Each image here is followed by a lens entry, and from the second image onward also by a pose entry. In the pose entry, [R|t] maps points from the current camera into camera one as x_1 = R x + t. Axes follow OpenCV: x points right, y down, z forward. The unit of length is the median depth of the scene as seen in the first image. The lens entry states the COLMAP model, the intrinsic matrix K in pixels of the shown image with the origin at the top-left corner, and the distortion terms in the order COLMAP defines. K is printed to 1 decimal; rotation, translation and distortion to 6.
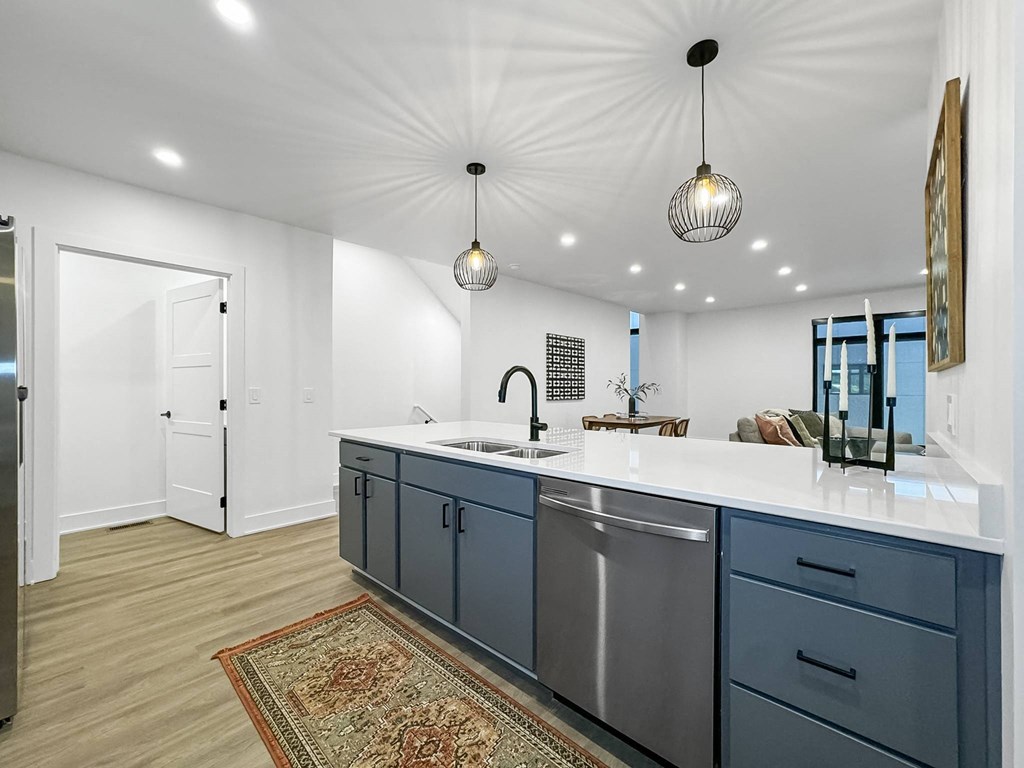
lens RADIAL K [[410.5, 0, 510.5], [0, 410.5, 387.8], [0, 0, 1]] dist [-0.007198, 0.000659]
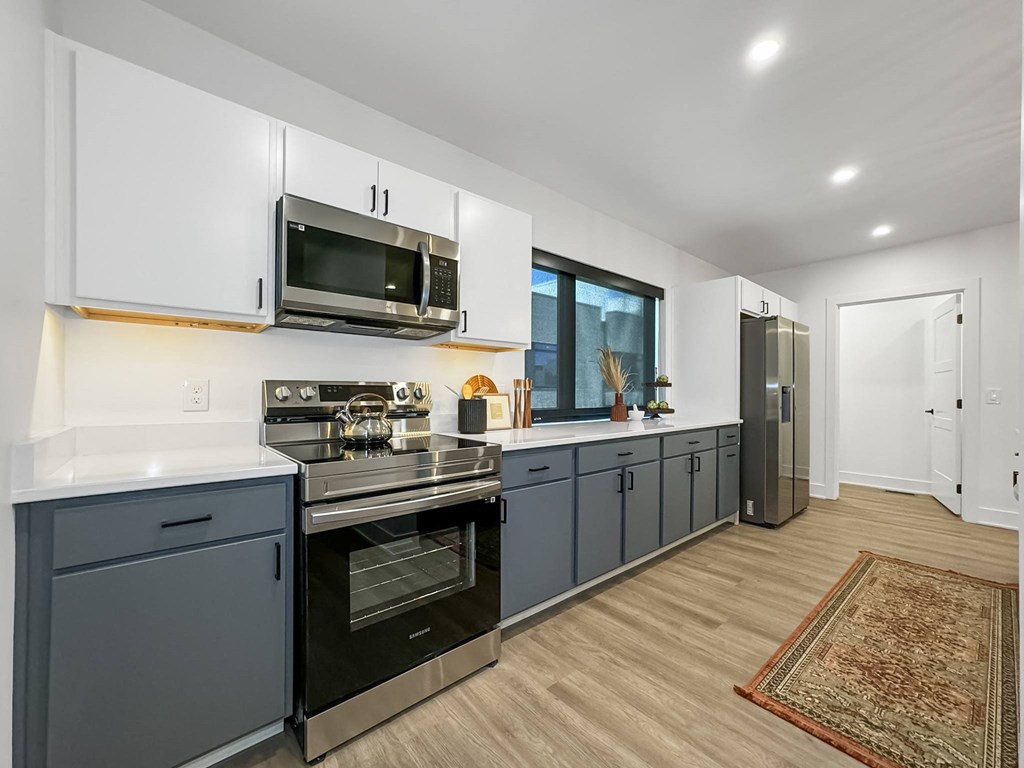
lens RADIAL K [[410.5, 0, 510.5], [0, 410.5, 387.8], [0, 0, 1]] dist [-0.007198, 0.000659]
pose [[-0.130253, -0.013801, -0.991385, 0.831278], [-0.002574, 0.999904, -0.013582, 0.021918], [0.991477, 0.000782, -0.130276, -0.137233]]
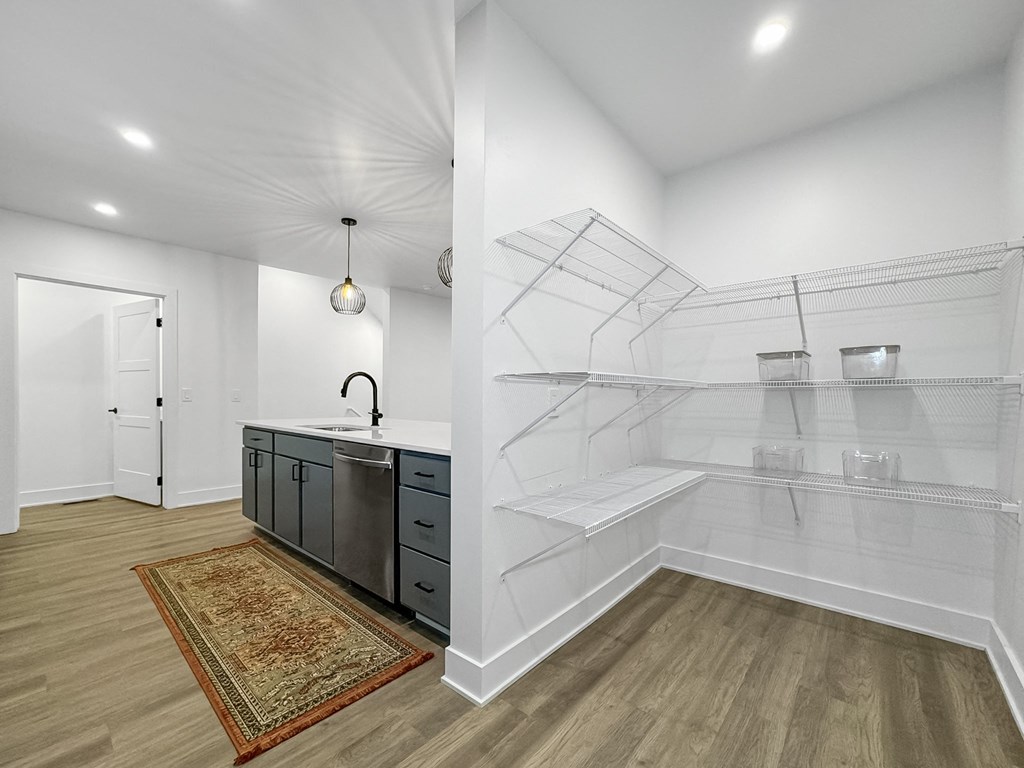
lens RADIAL K [[419.2, 0, 516.8], [0, 419.2, 402.8], [0, 0, 1]] dist [-0.002075, 0.000180]
pose [[0.999339, 0.005969, 0.035853, 0.456181], [-0.006559, 0.999845, 0.016369, 0.022503], [-0.035750, -0.016594, 0.999223, -0.413209]]
